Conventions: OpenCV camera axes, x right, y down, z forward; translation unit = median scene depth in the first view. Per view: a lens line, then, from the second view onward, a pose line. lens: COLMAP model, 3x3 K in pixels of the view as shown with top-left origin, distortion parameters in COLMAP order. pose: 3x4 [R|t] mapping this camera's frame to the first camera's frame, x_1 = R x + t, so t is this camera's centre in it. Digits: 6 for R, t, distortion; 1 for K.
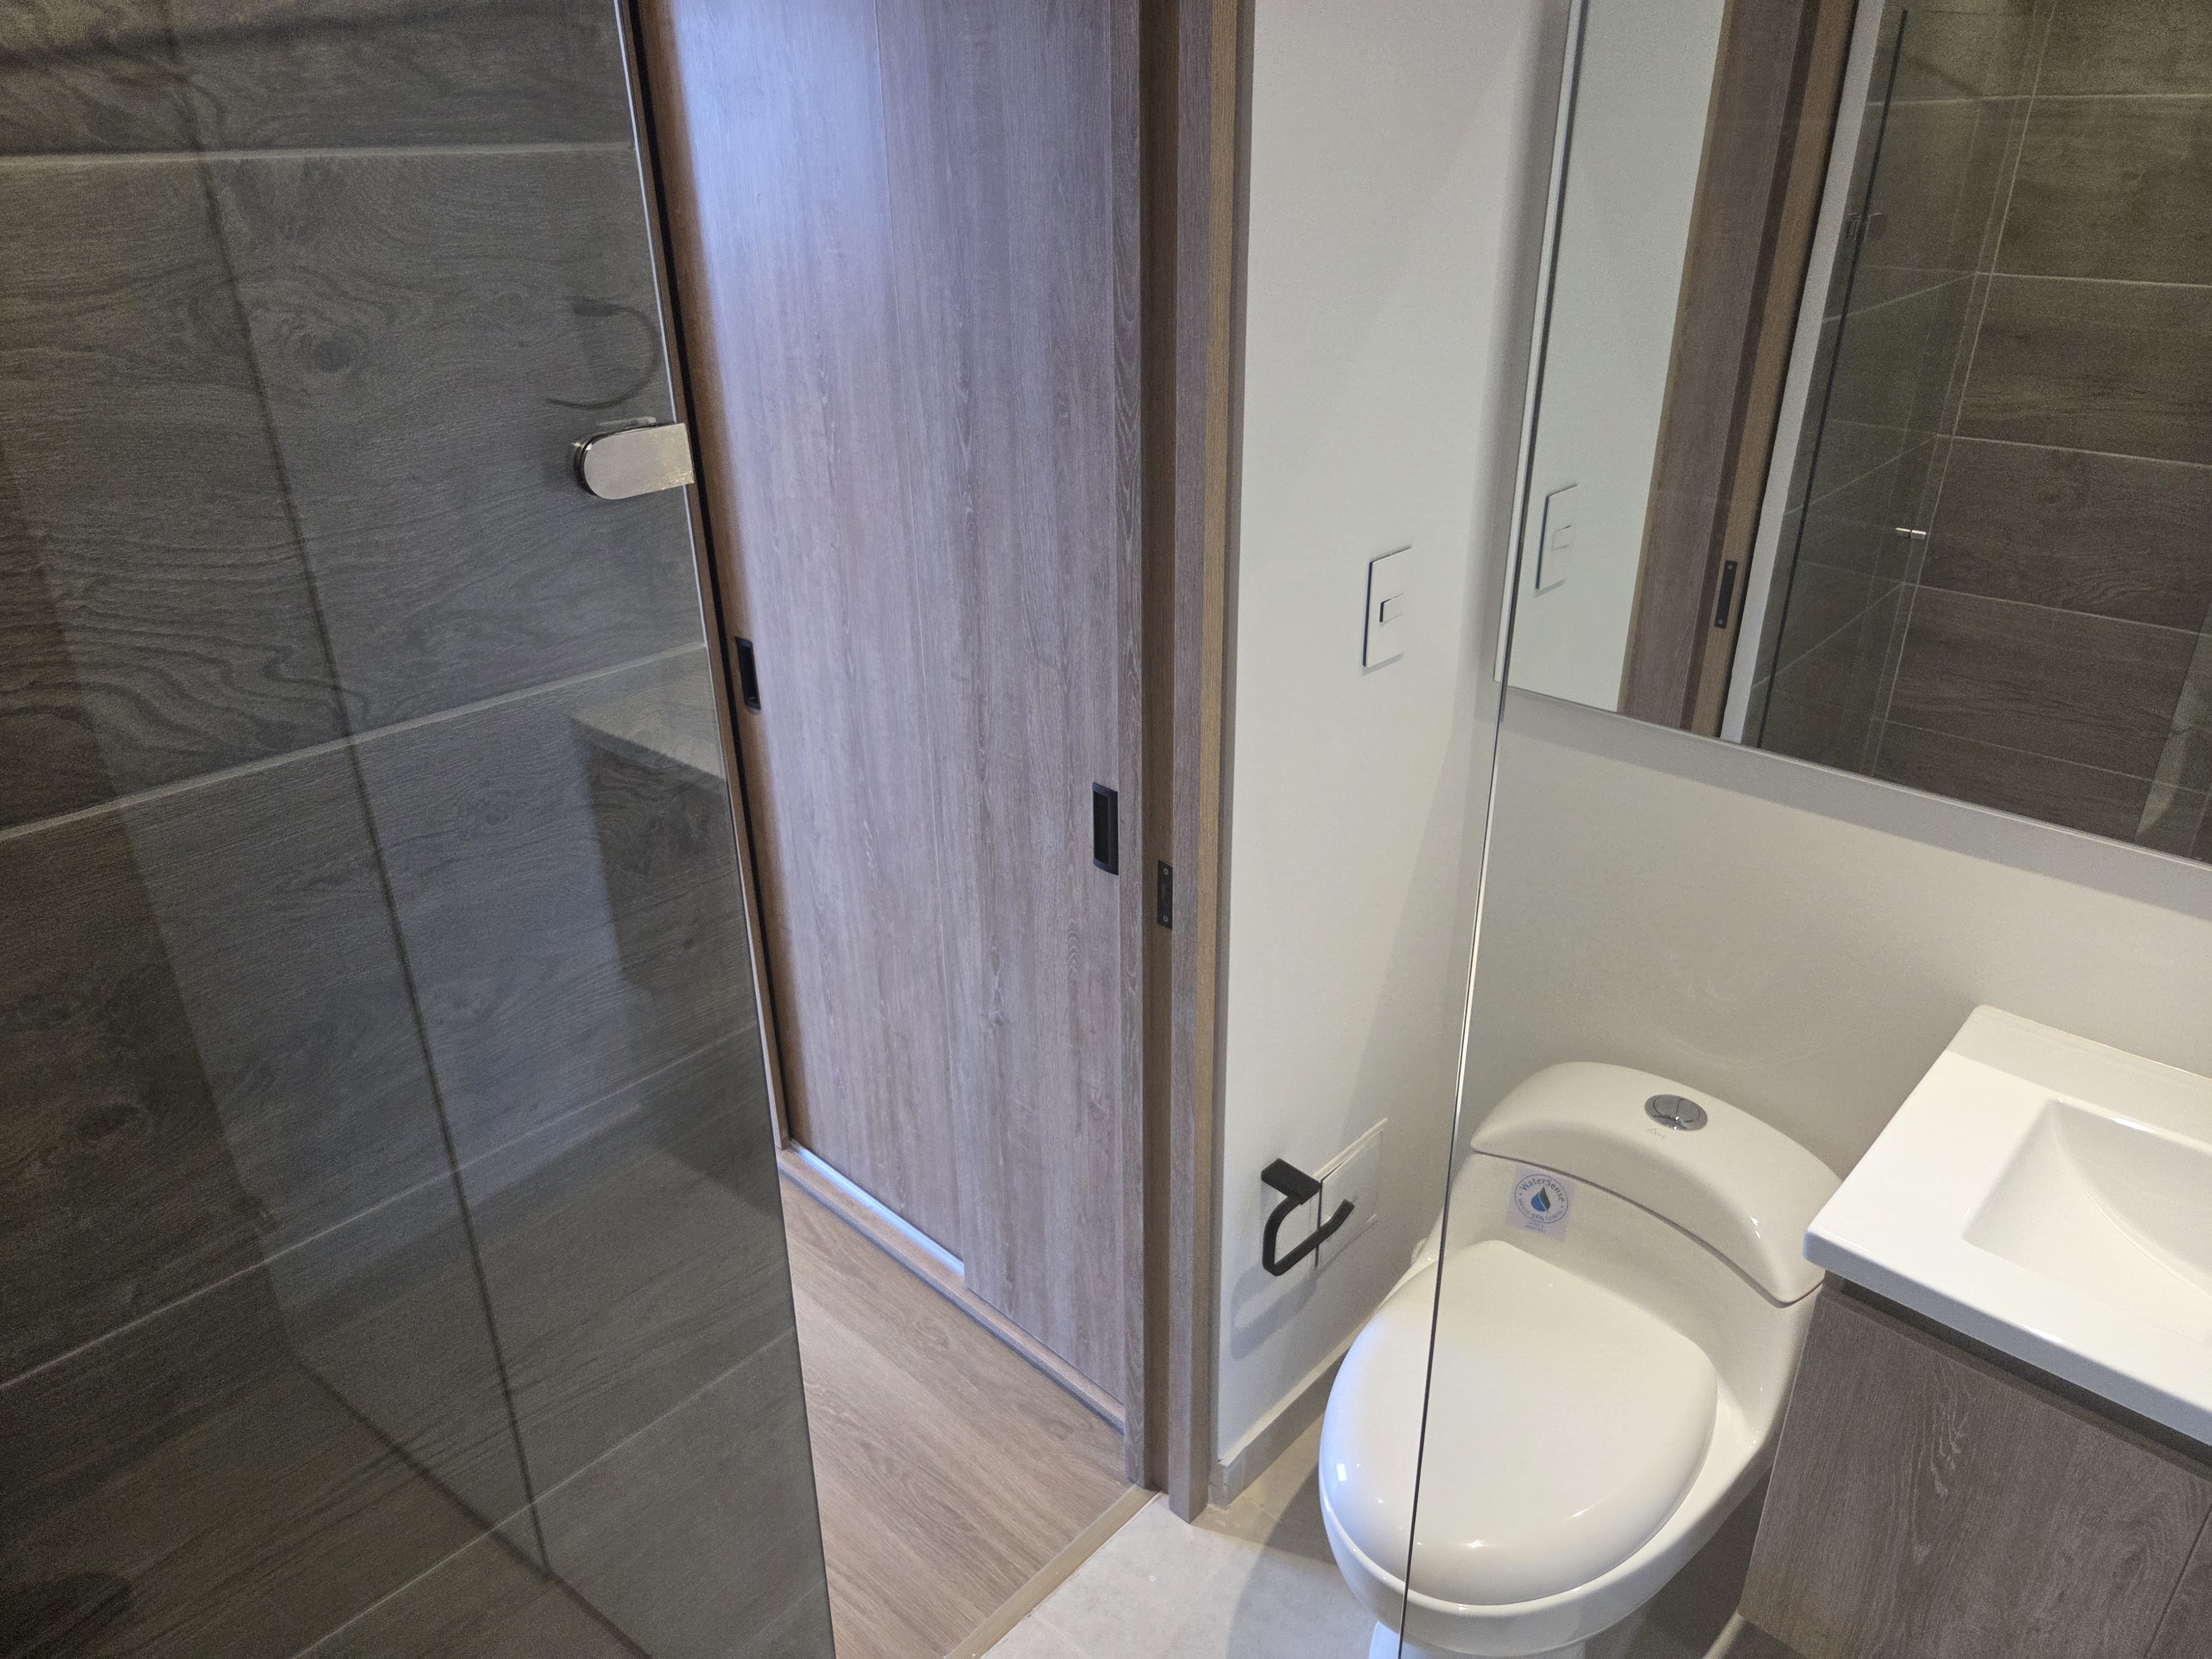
lens RADIAL K [[1485.0, 0, 1116.0], [0, 1485.0, 824.0], [0, 0, 1]] dist [0.068390, -0.048374]
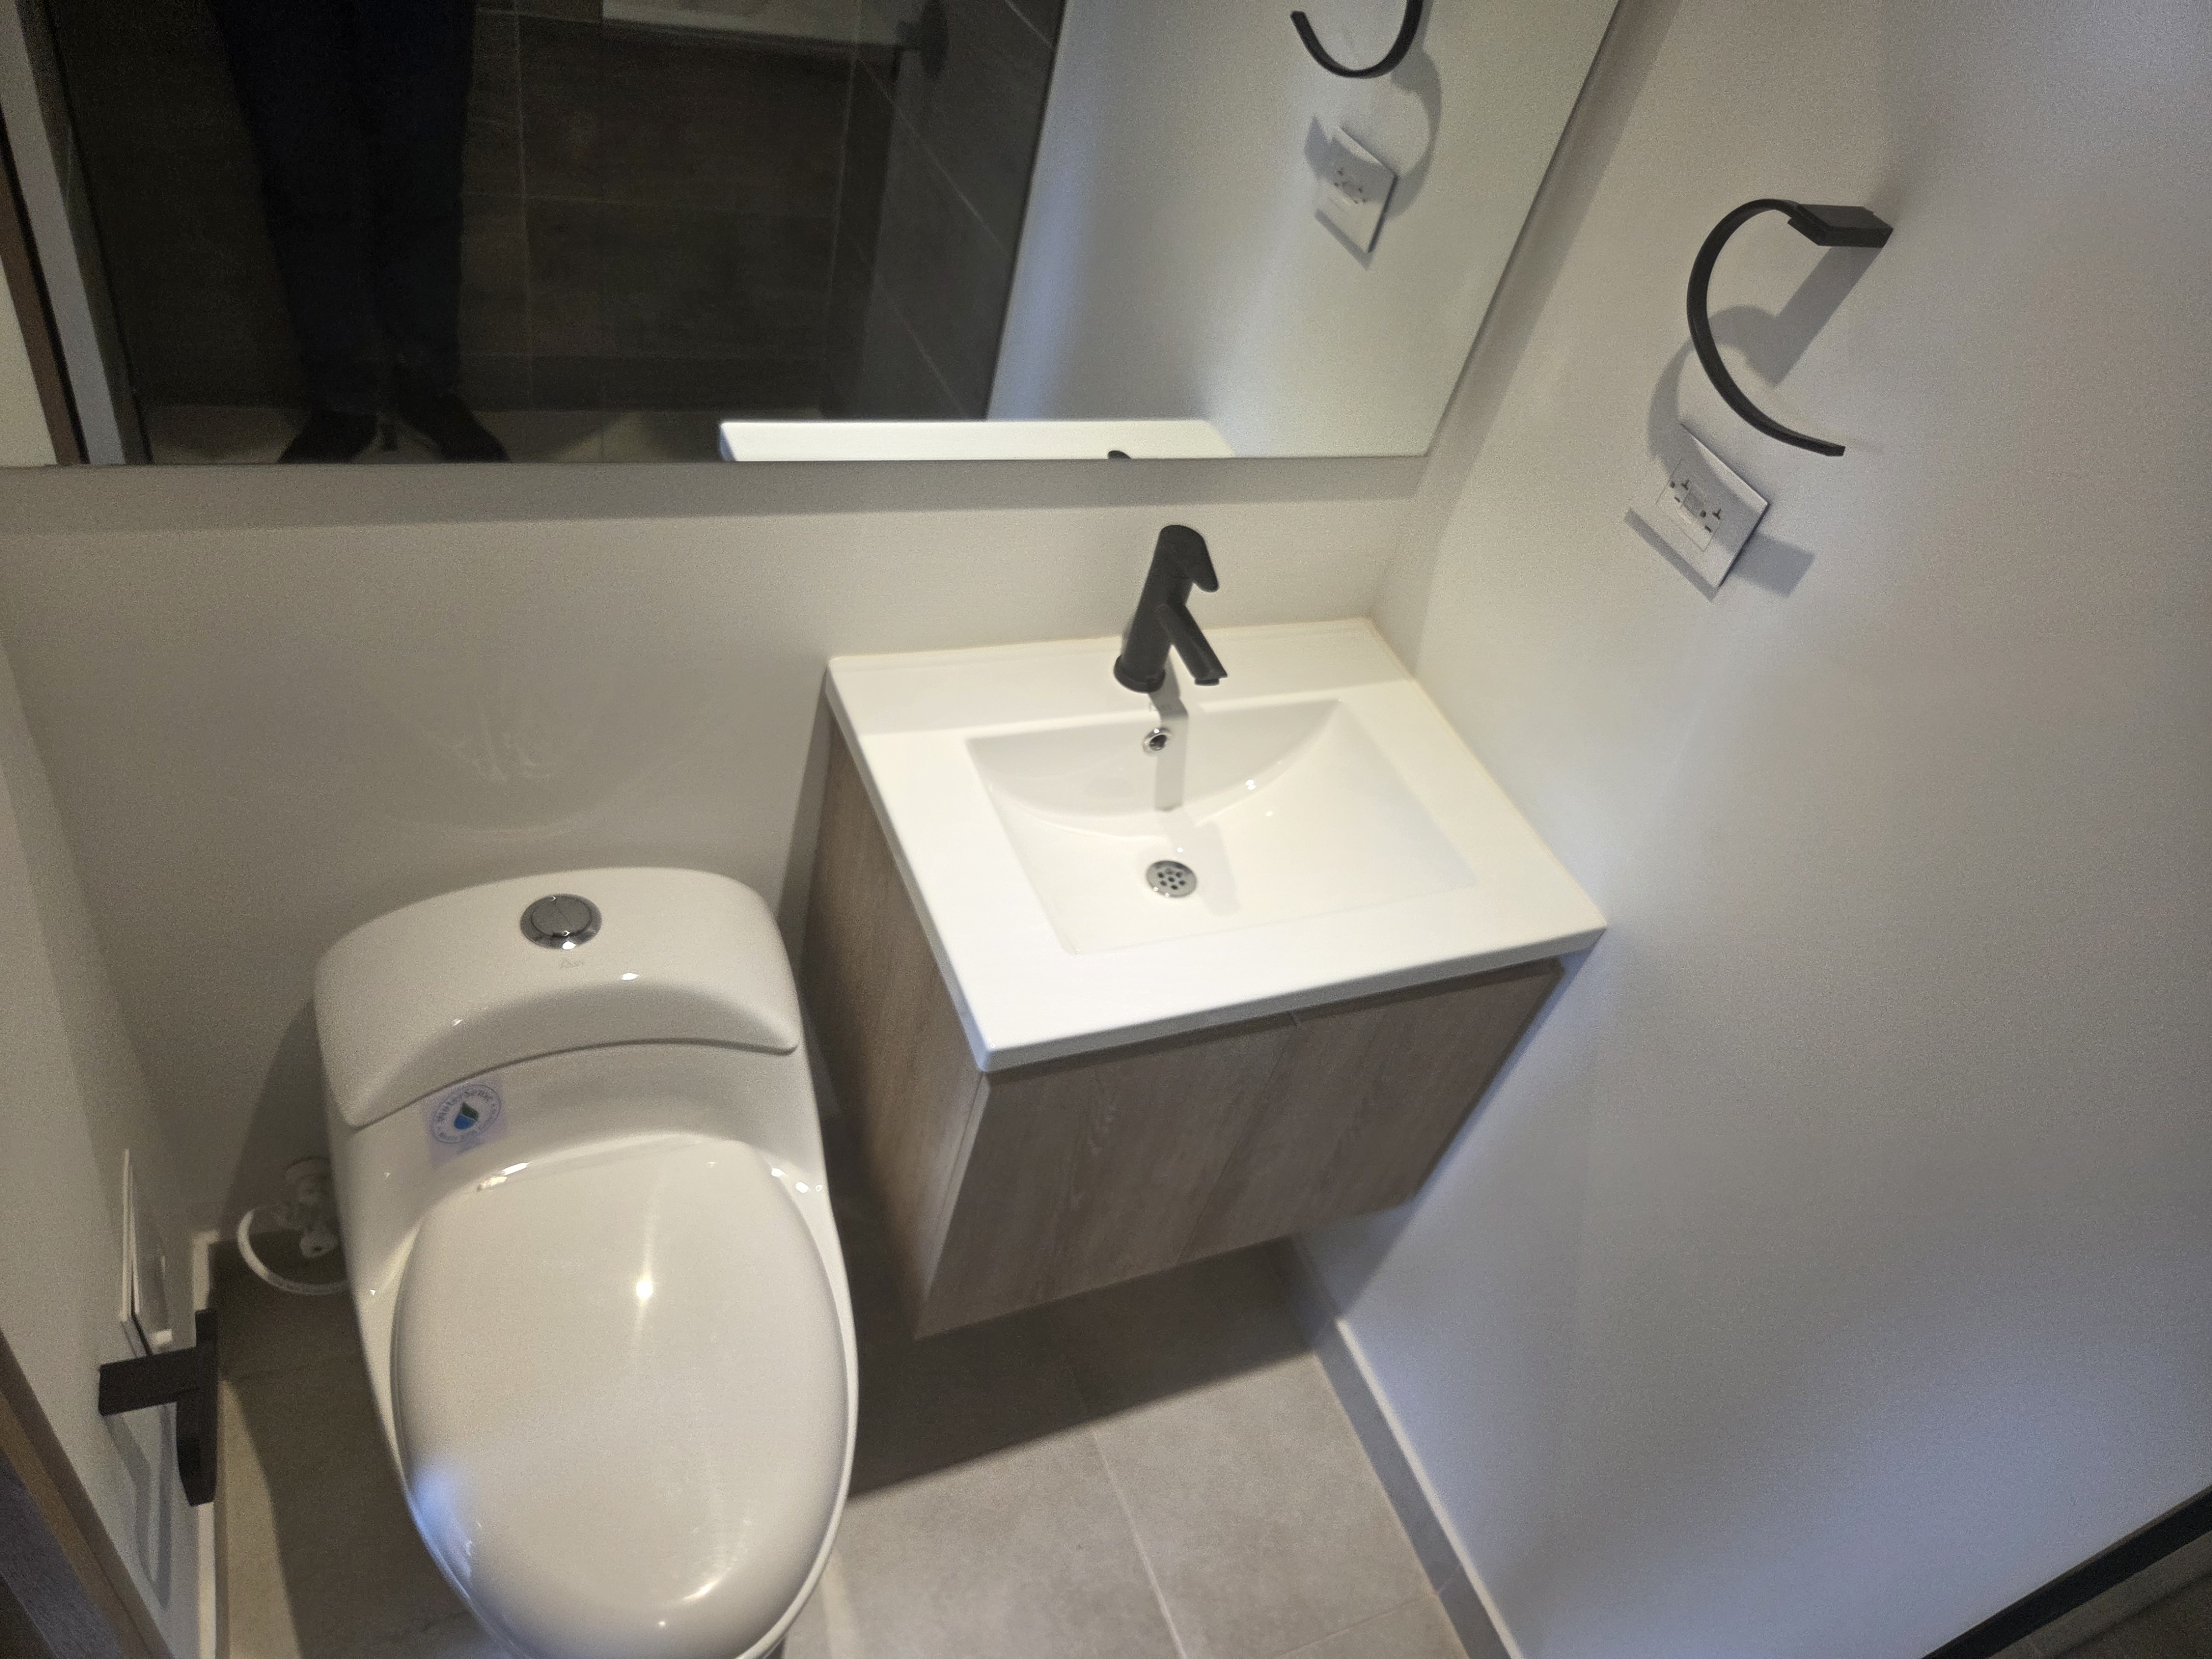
lens RADIAL K [[1485.0, 0, 1098.1], [0, 1485.0, 828.4], [0, 0, 1]] dist [0.068390, -0.048374]
pose [[0.403881, -0.546536, 0.733606, -0.062072], [0.196068, 0.835001, 0.514132, -0.197185], [-0.893553, -0.063811, 0.444399, 0.401500]]
